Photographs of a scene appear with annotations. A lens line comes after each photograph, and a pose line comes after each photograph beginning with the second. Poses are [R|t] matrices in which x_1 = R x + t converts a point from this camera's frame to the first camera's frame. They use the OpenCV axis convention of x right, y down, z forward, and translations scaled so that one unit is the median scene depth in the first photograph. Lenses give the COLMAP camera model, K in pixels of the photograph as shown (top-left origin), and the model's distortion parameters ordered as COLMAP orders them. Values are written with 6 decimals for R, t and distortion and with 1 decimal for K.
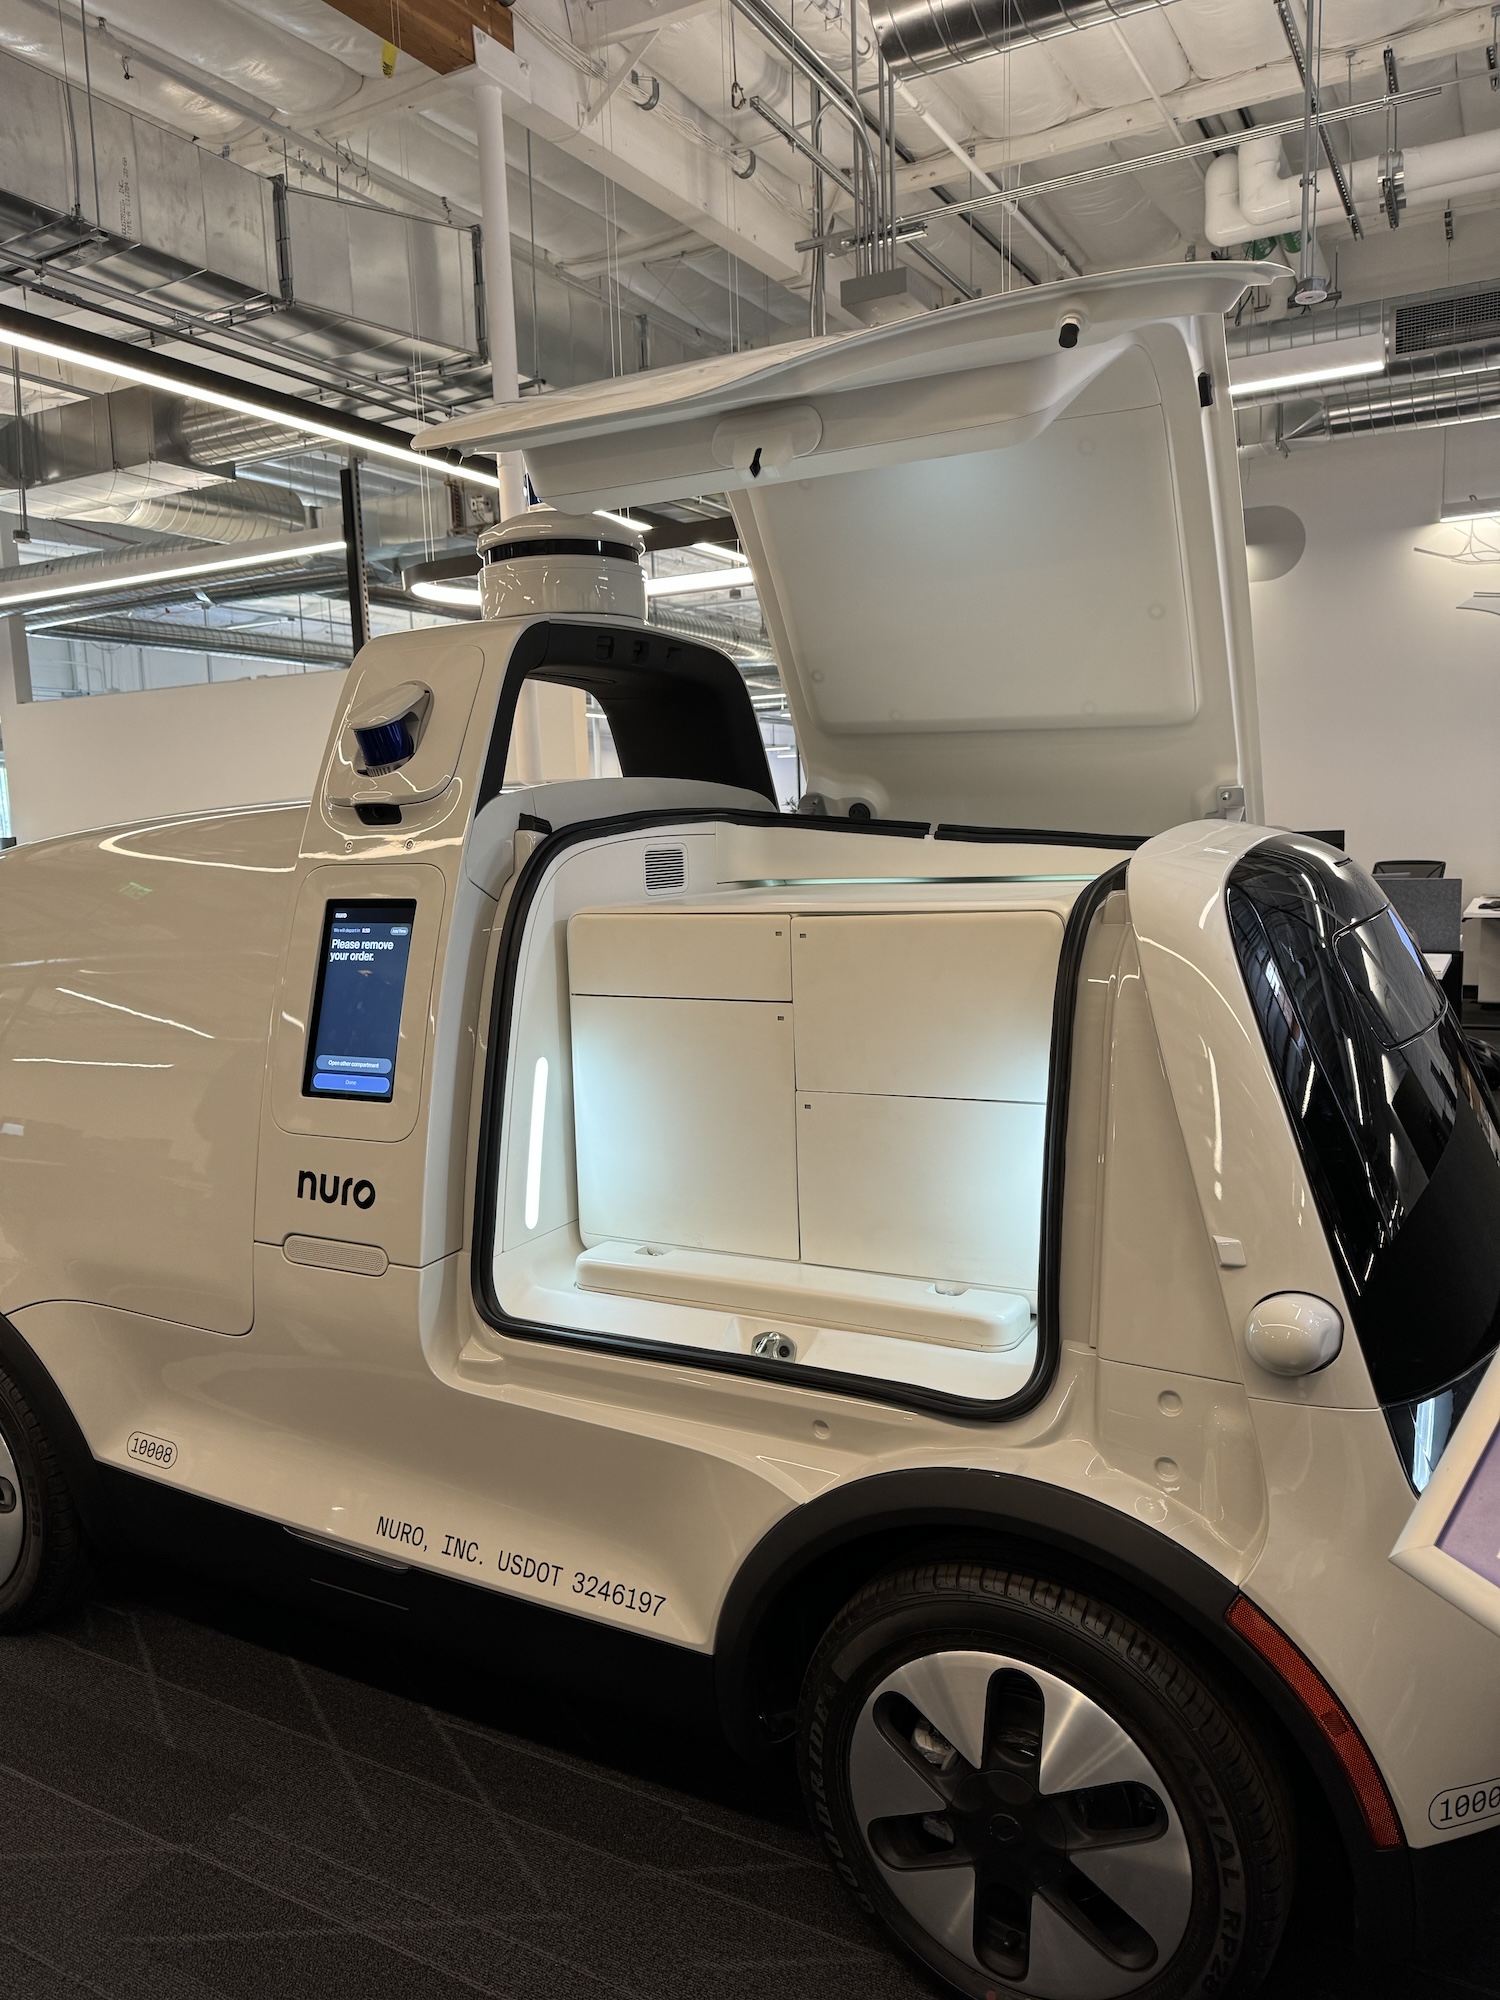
lens RADIAL K [[1423.6, 0, 749.0], [0, 1423.6, 1000.4], [0, 0, 1]] dist [0.017259, -0.021215]
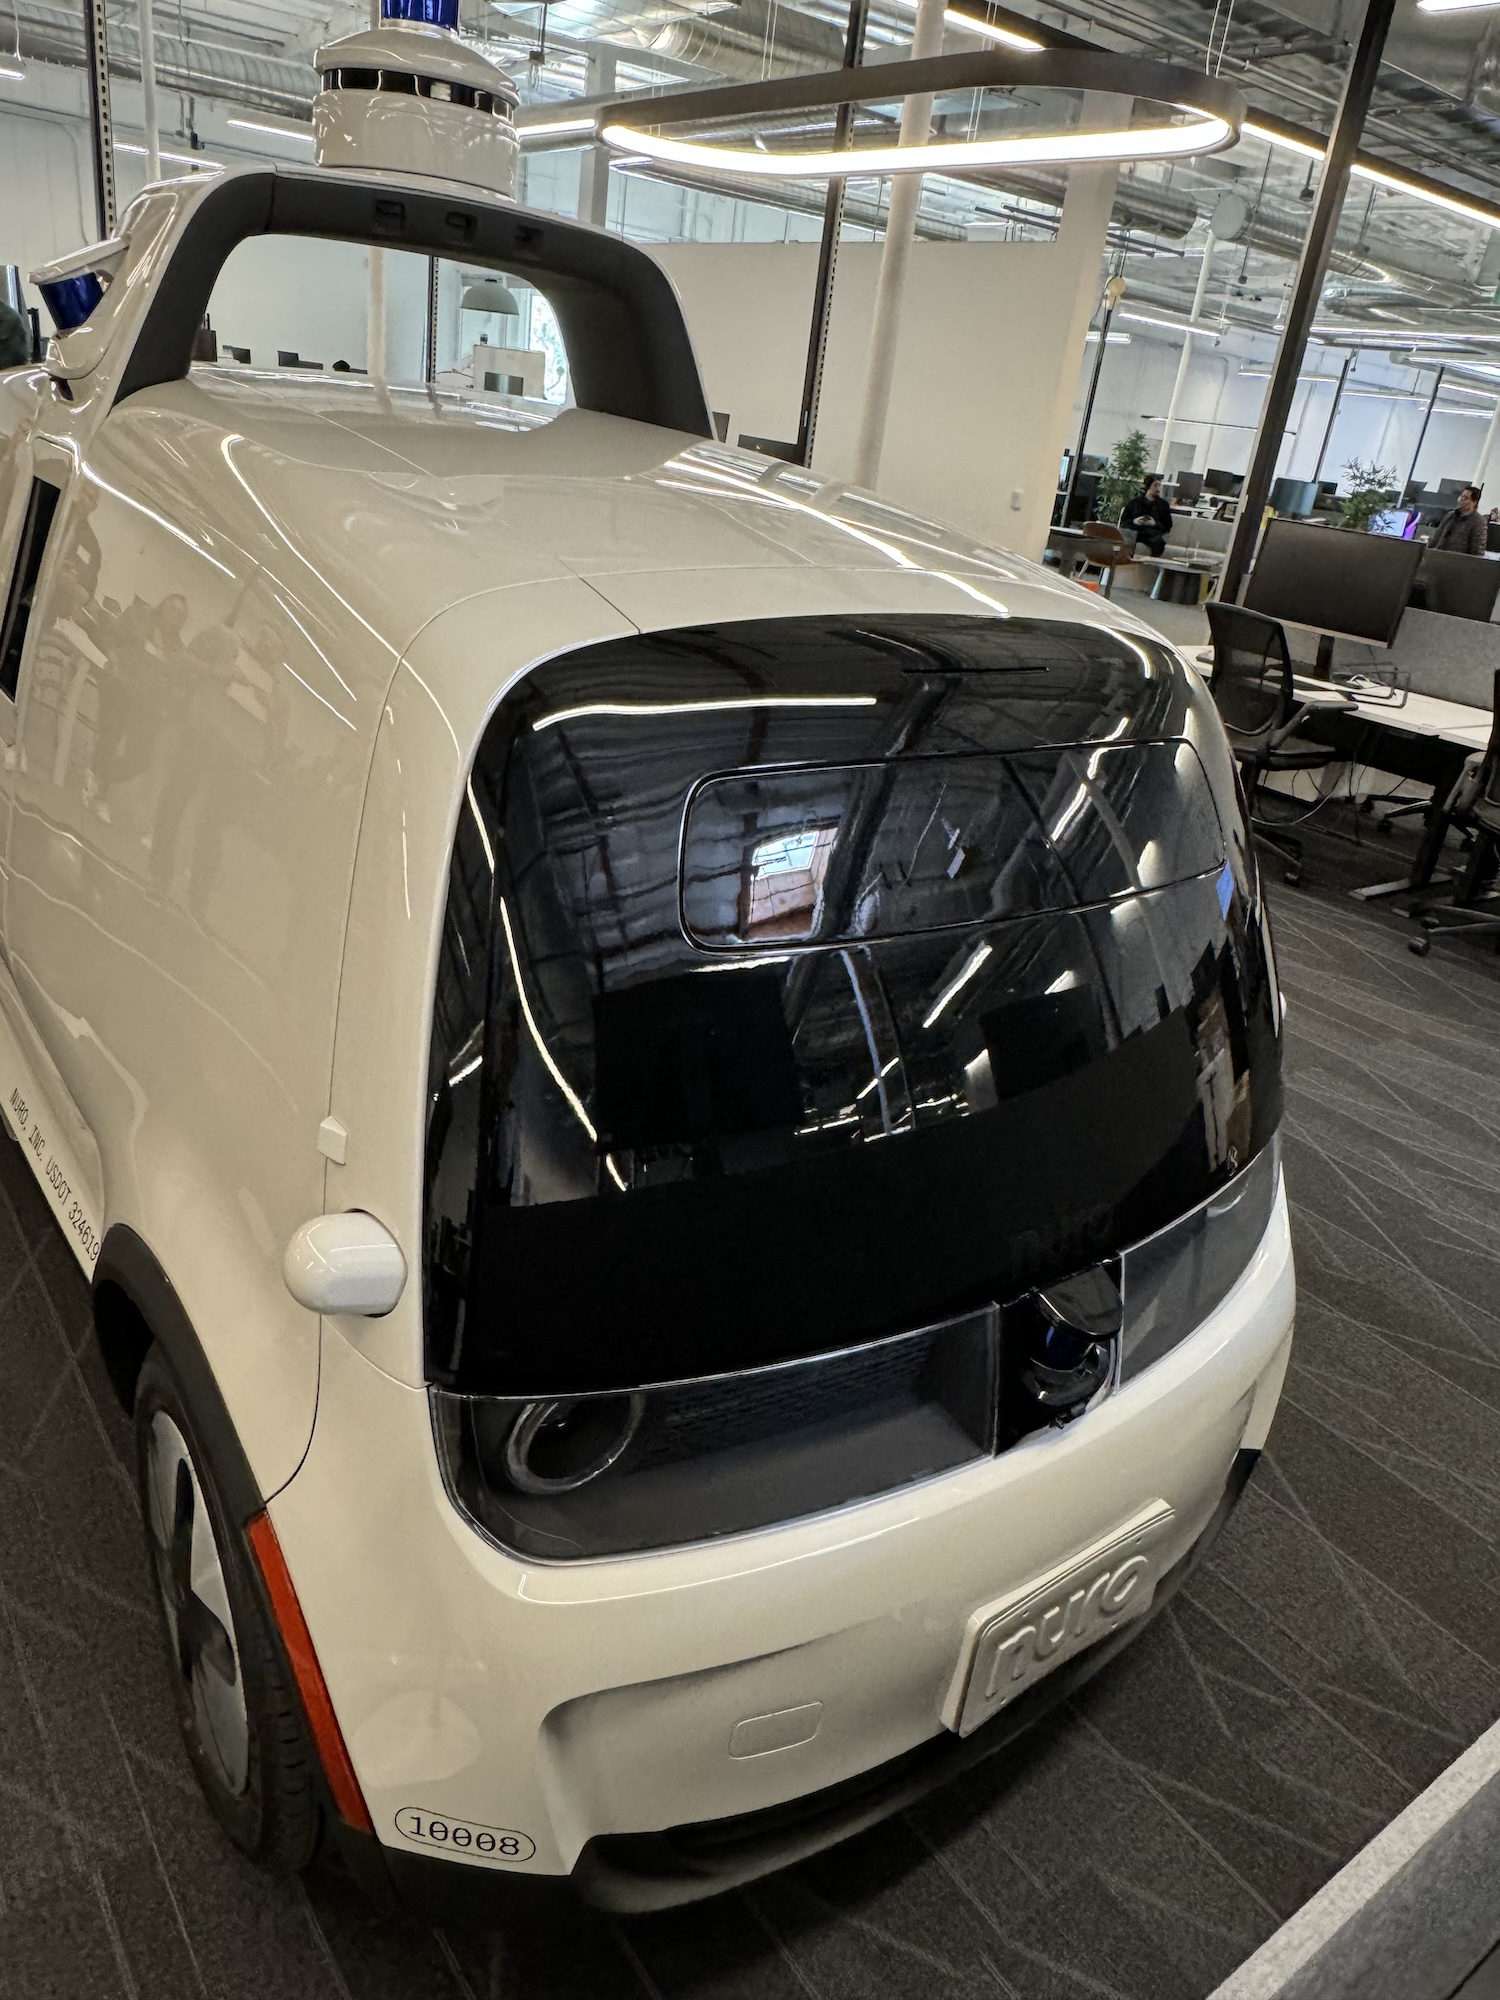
lens RADIAL K [[1352.4, 0, 761.5], [0, 1352.4, 999.4], [0, 0, 1]] dist [-0.005883, -0.002598]
pose [[0.898981, 0.297670, -0.321286, 0.421503], [-0.199527, 0.931348, 0.304598, -0.095499], [0.389899, -0.209723, 0.896658, 0.248014]]
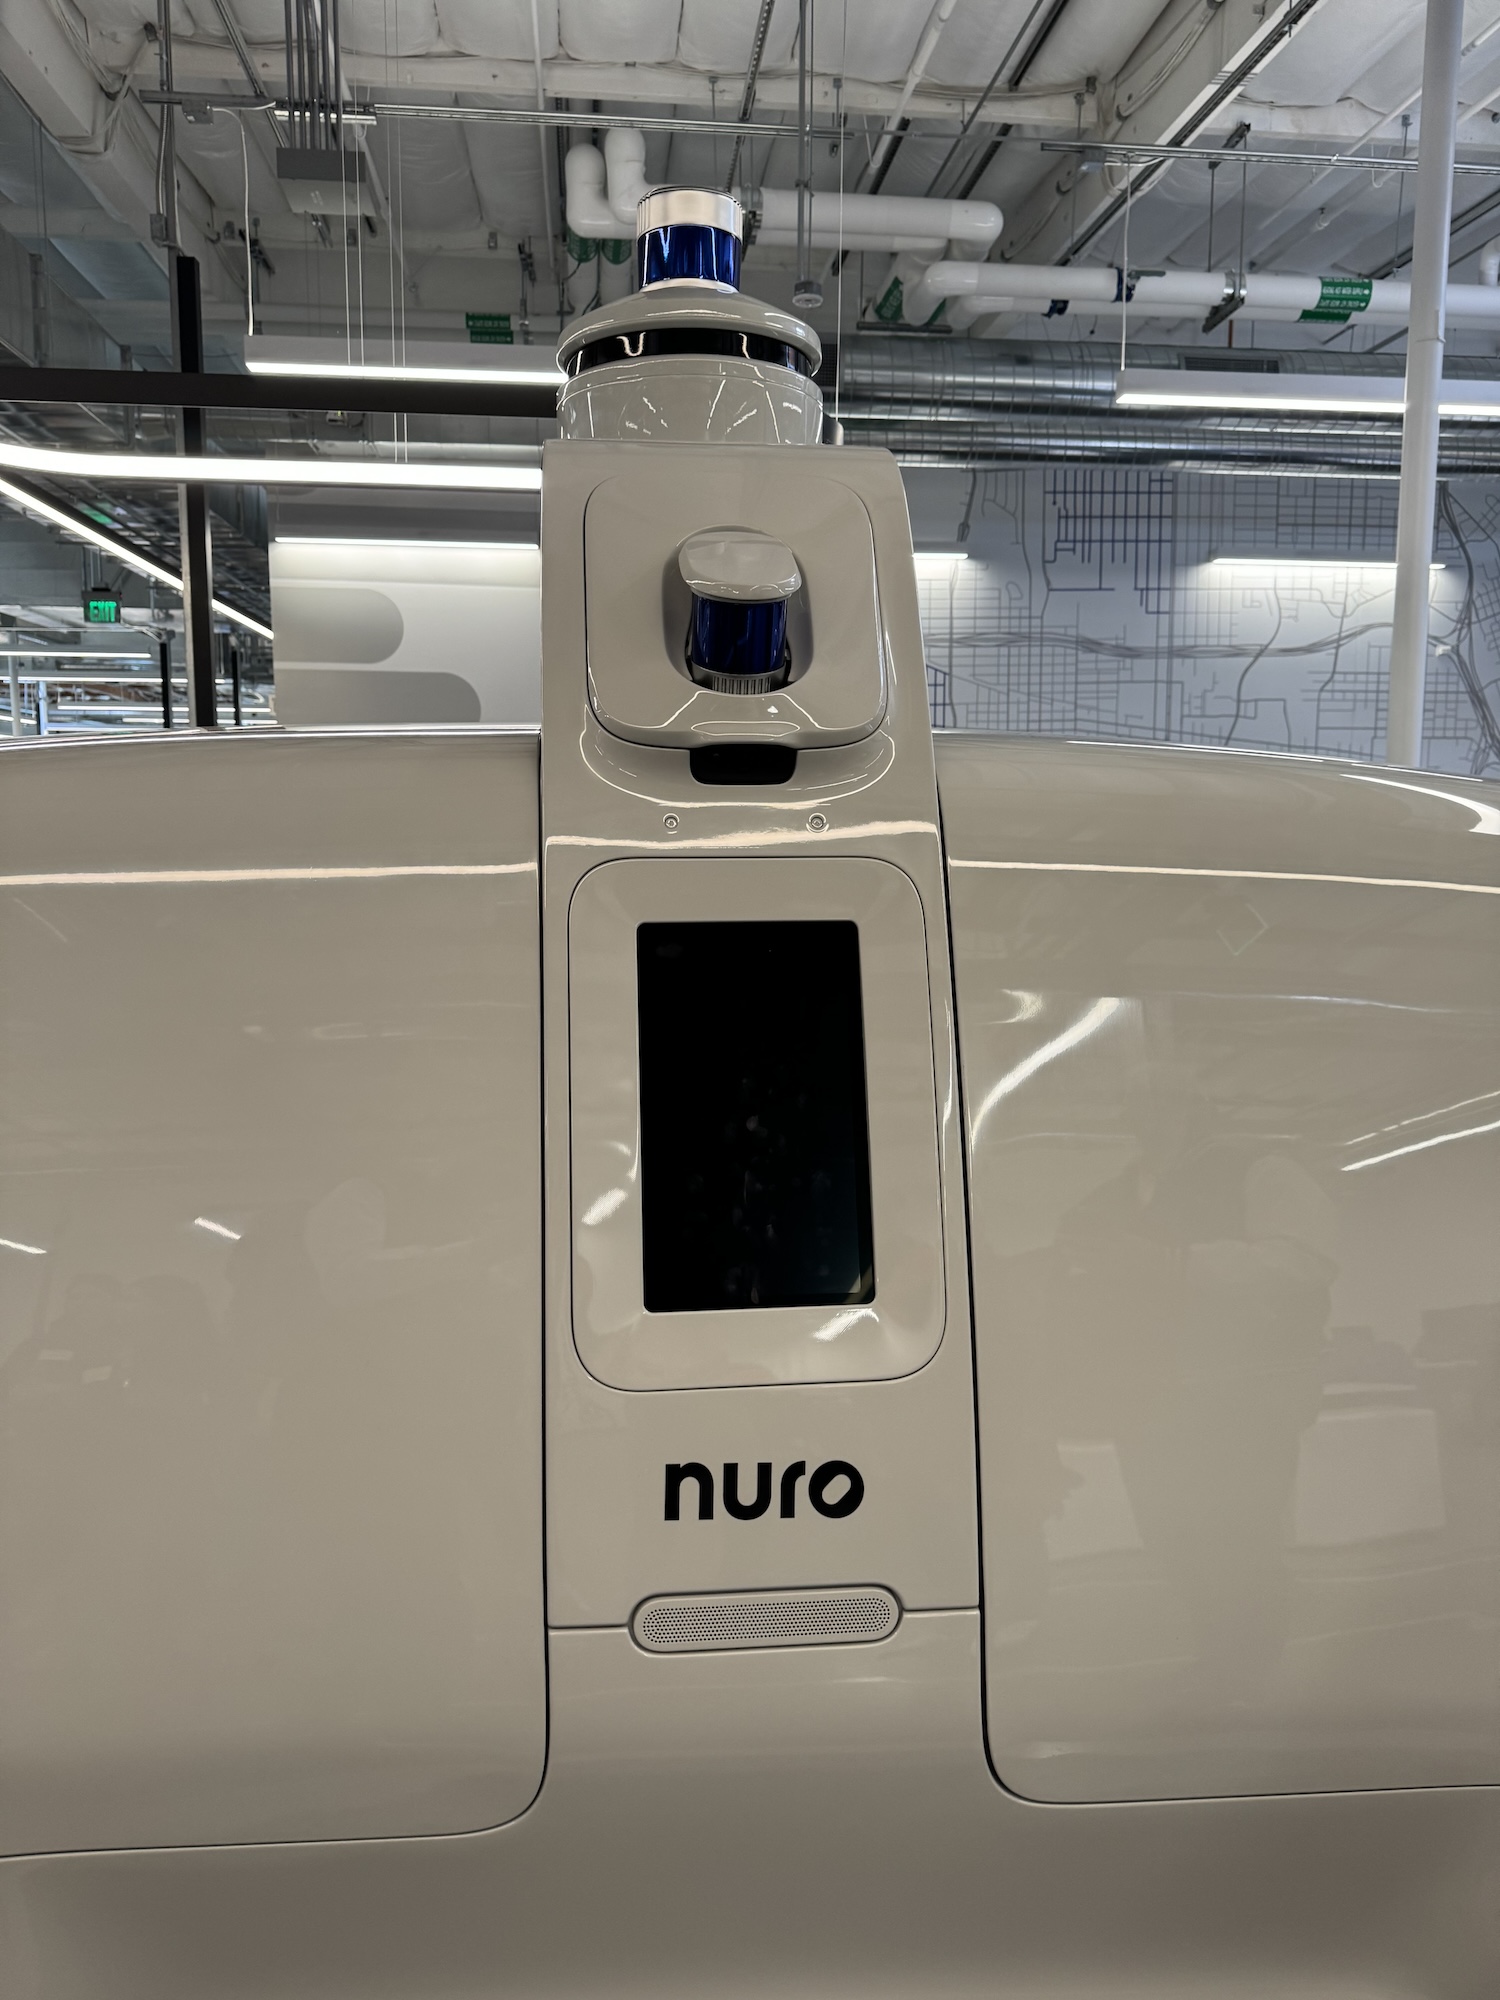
lens RADIAL K [[1423.6, 0, 737.1], [0, 1423.6, 982.2], [0, 0, 1]] dist [0.017259, -0.021215]
pose [[0.821490, -0.031867, 0.569332, -0.444200], [0.040812, 0.999162, -0.002963, -0.036998], [-0.568761, 0.025669, 0.822103, 0.440506]]
